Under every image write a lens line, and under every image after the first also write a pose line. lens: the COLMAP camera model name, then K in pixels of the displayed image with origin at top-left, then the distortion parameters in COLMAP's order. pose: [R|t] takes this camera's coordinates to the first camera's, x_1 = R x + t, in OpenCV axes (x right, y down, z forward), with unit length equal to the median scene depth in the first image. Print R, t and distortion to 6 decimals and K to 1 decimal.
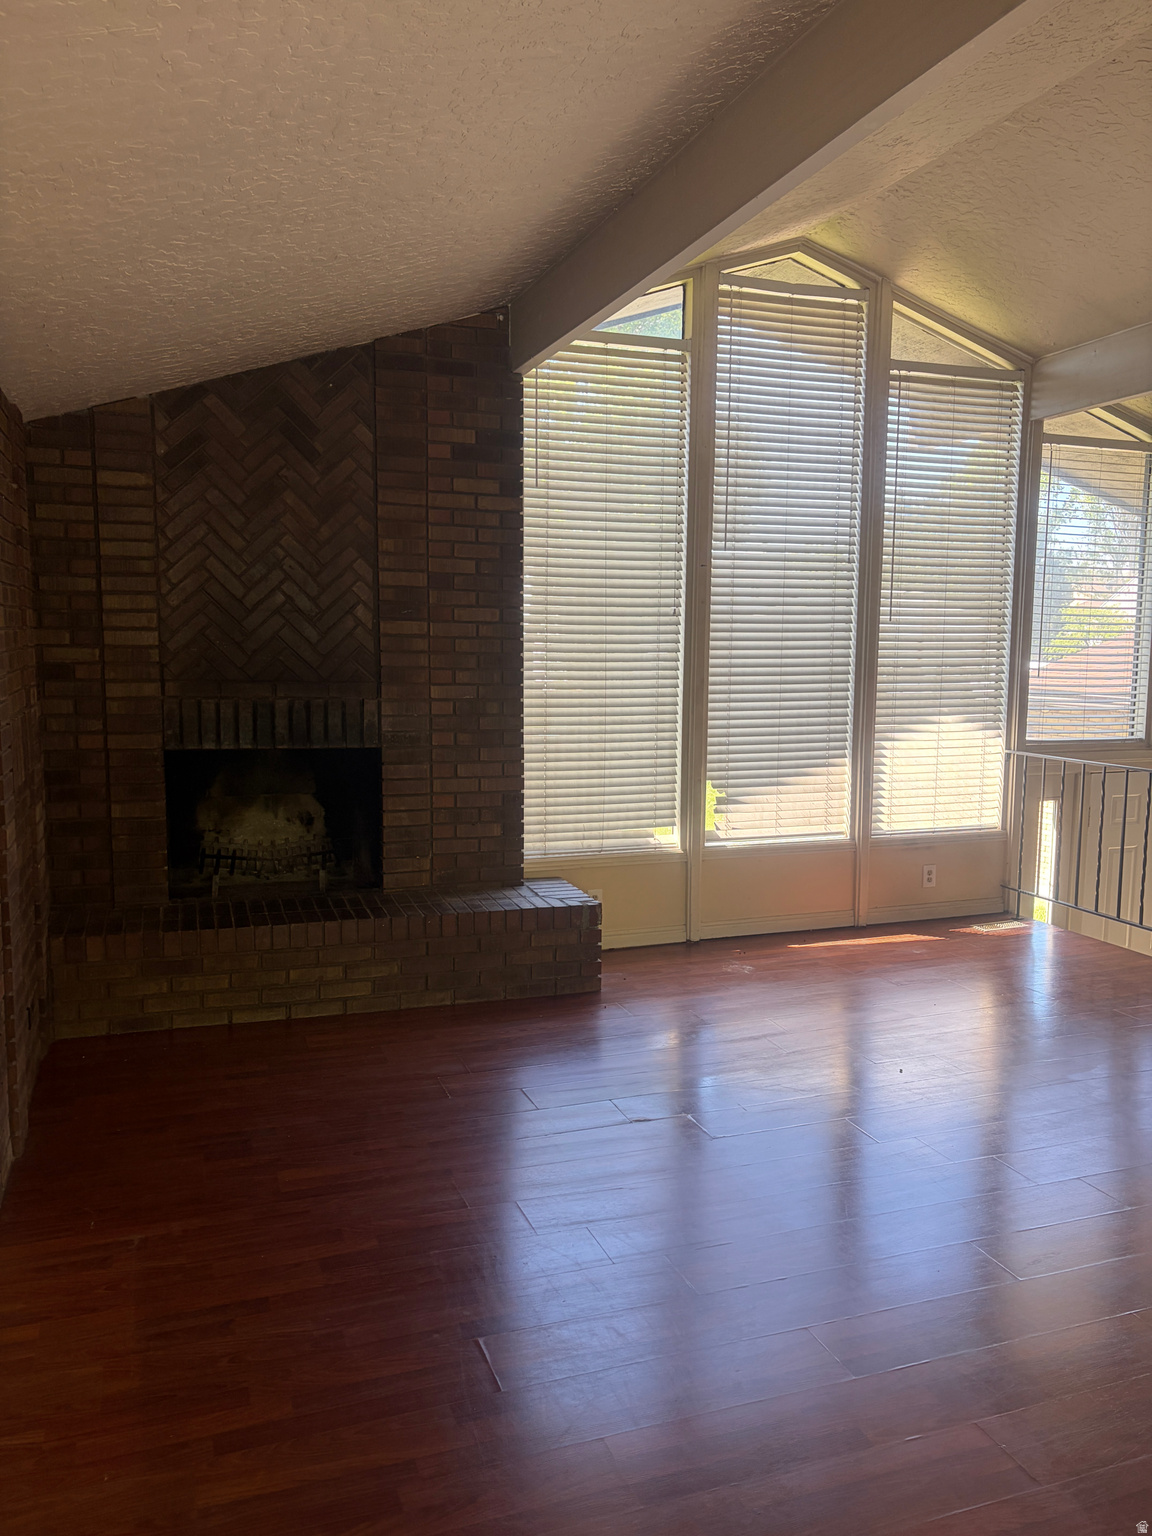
lens RADIAL K [[1158.5, 0, 576.0], [0, 1158.5, 768.0], [0, 0, 1]] dist [0.040202, -0.028398]
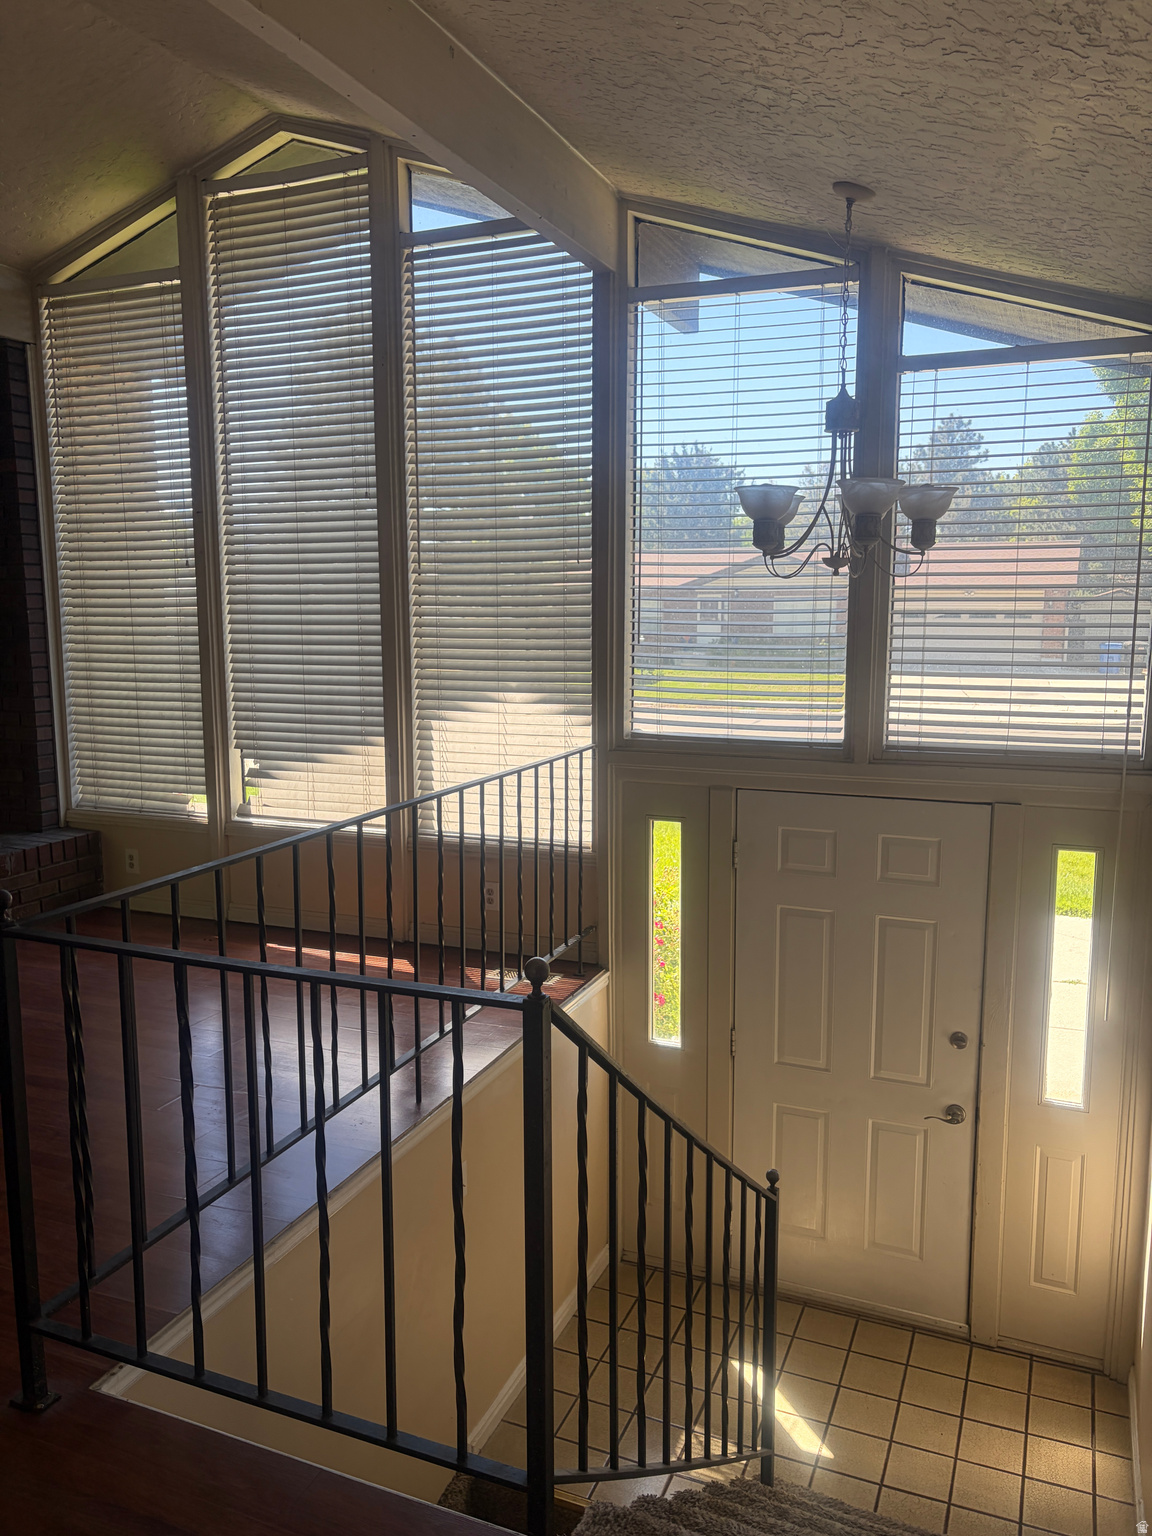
lens RADIAL K [[1146.1, 0, 580.7], [0, 1146.1, 775.1], [0, 0, 1]] dist [0.039526, -0.048951]
pose [[0.735307, 0.095625, -0.670954, 0.913159], [-0.064111, 0.995371, 0.071601, -0.050102], [0.674695, -0.009633, 0.738034, 0.516894]]
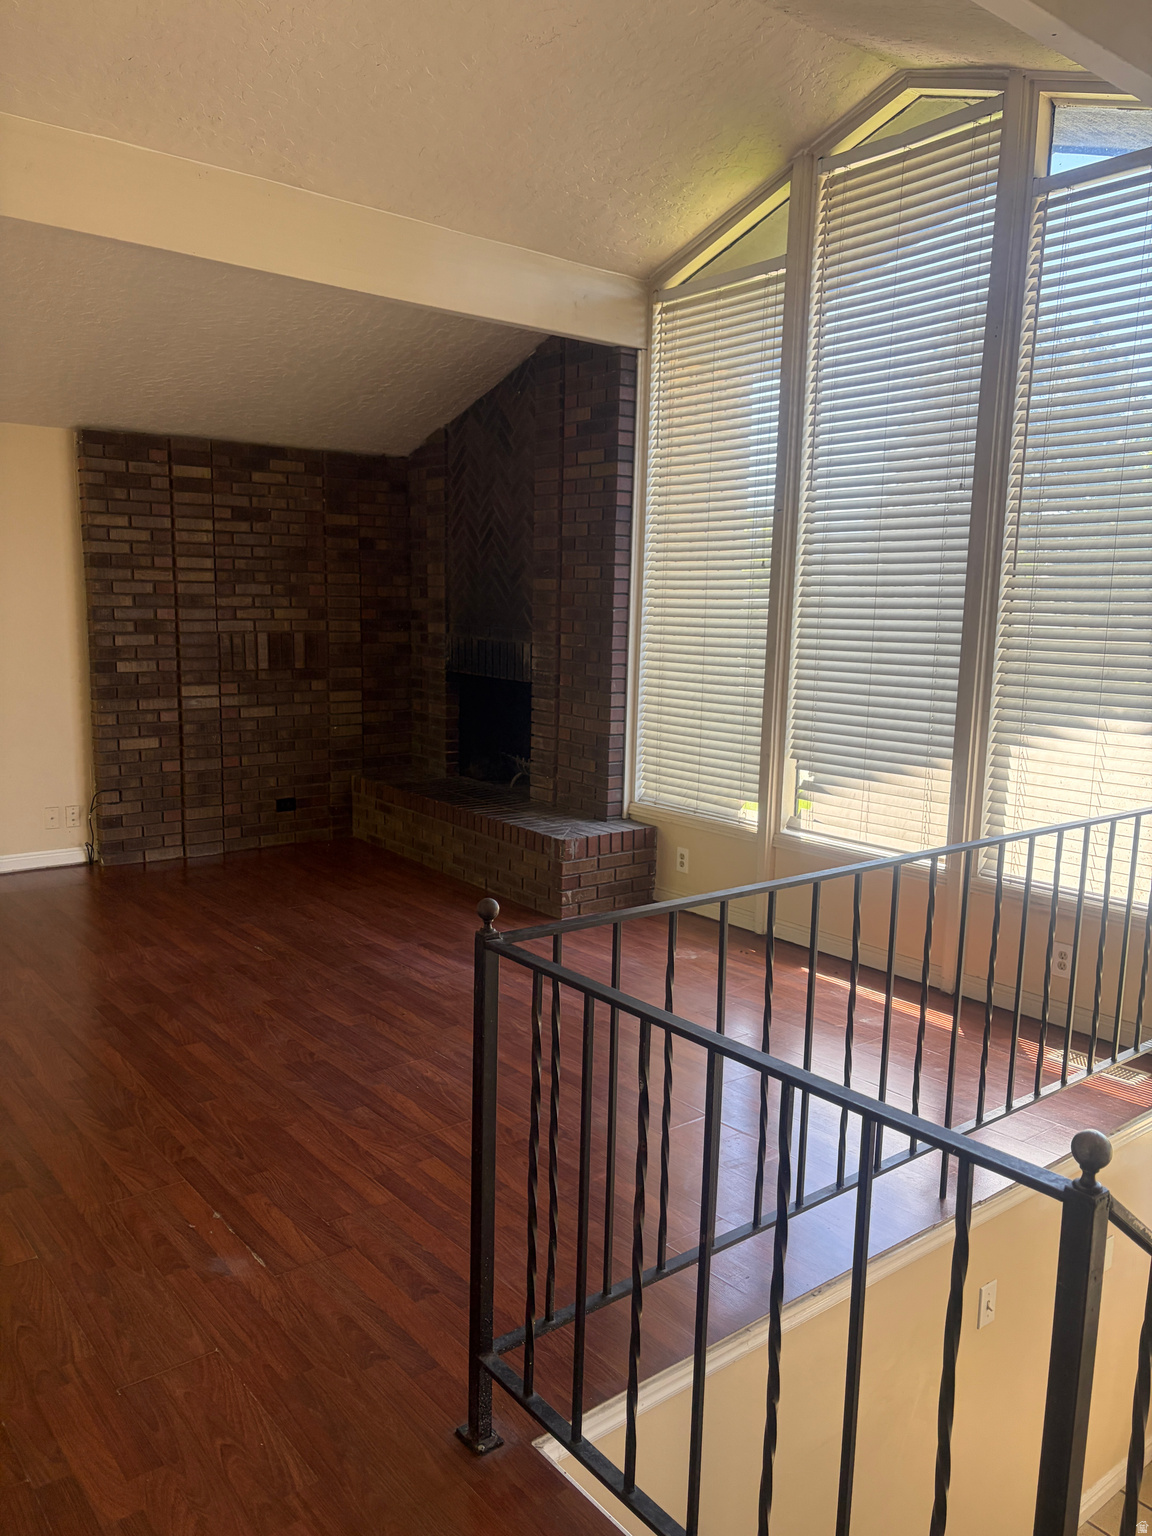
lens RADIAL K [[1146.1, 0, 580.7], [0, 1146.1, 775.1], [0, 0, 1]] dist [0.039526, -0.048951]
pose [[0.320920, 0.137393, -0.937088, 0.867399], [-0.128442, 0.986595, 0.100664, -0.043100], [0.938356, 0.088056, 0.334265, 0.562986]]
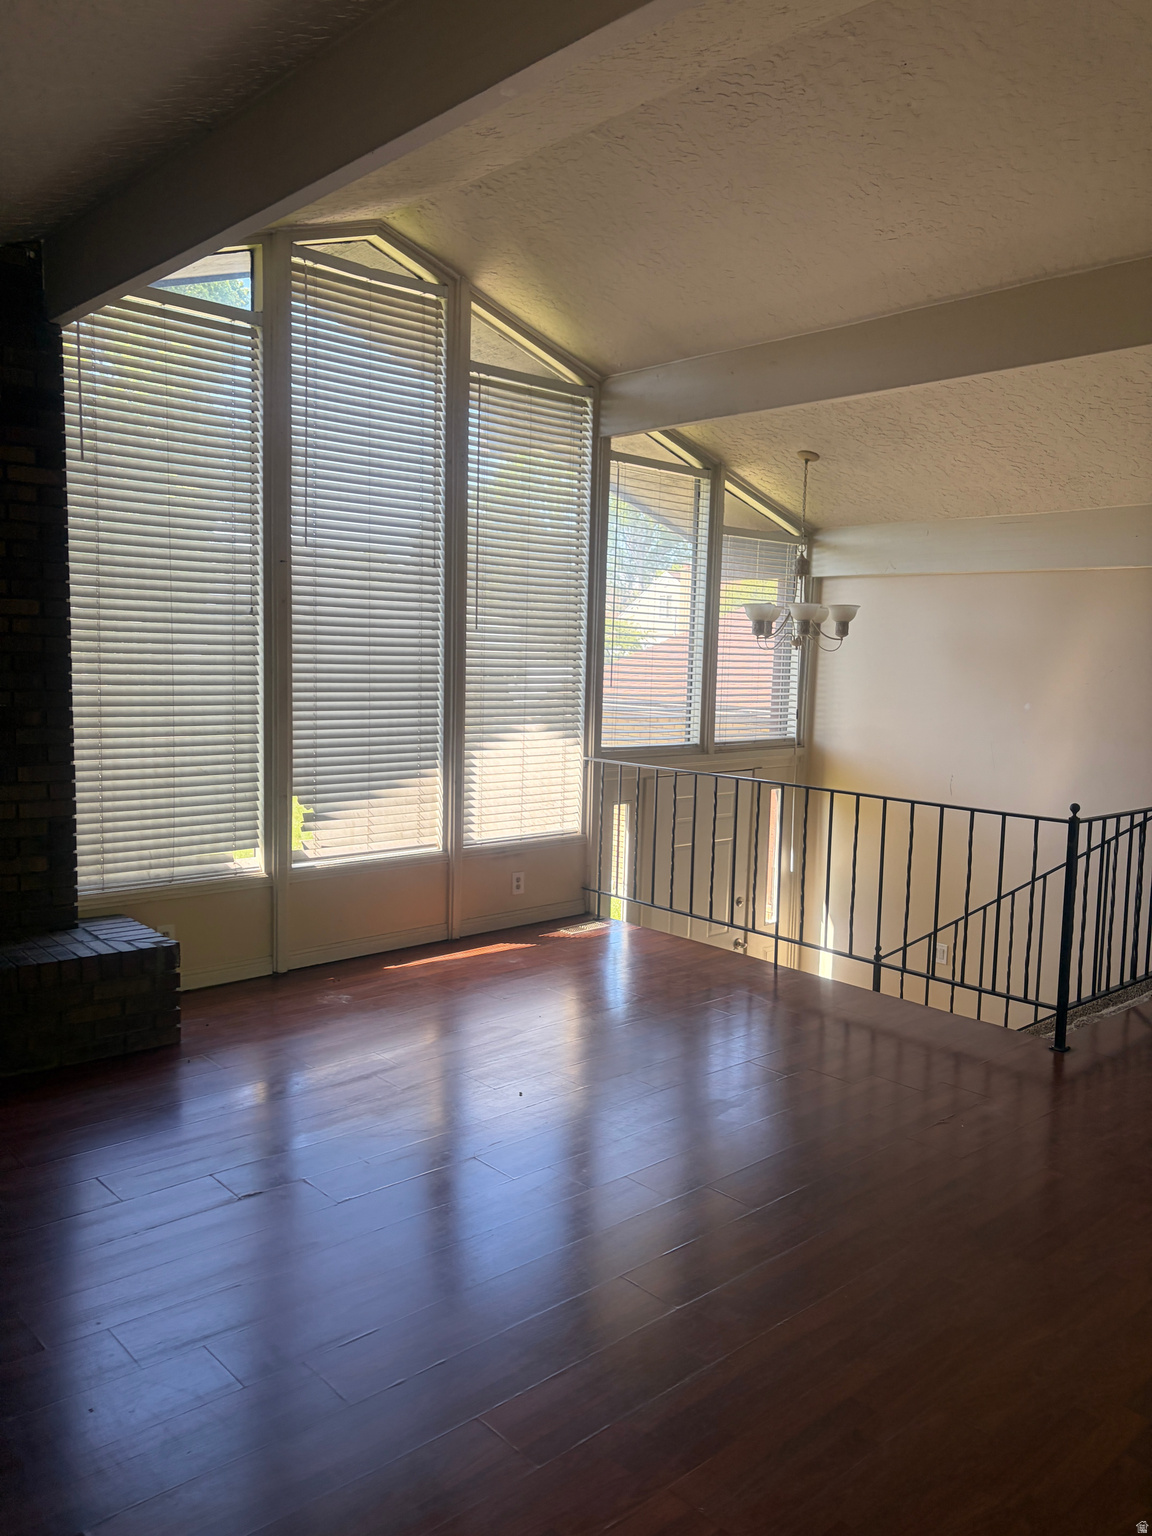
lens RADIAL K [[1158.5, 0, 576.0], [0, 1158.5, 768.0], [0, 0, 1]] dist [0.040202, -0.028398]
pose [[0.923790, -0.021125, 0.382317, -0.030640], [0.022006, 0.999756, 0.002069, -0.008386], [-0.382268, 0.006502, 0.924029, 0.065527]]
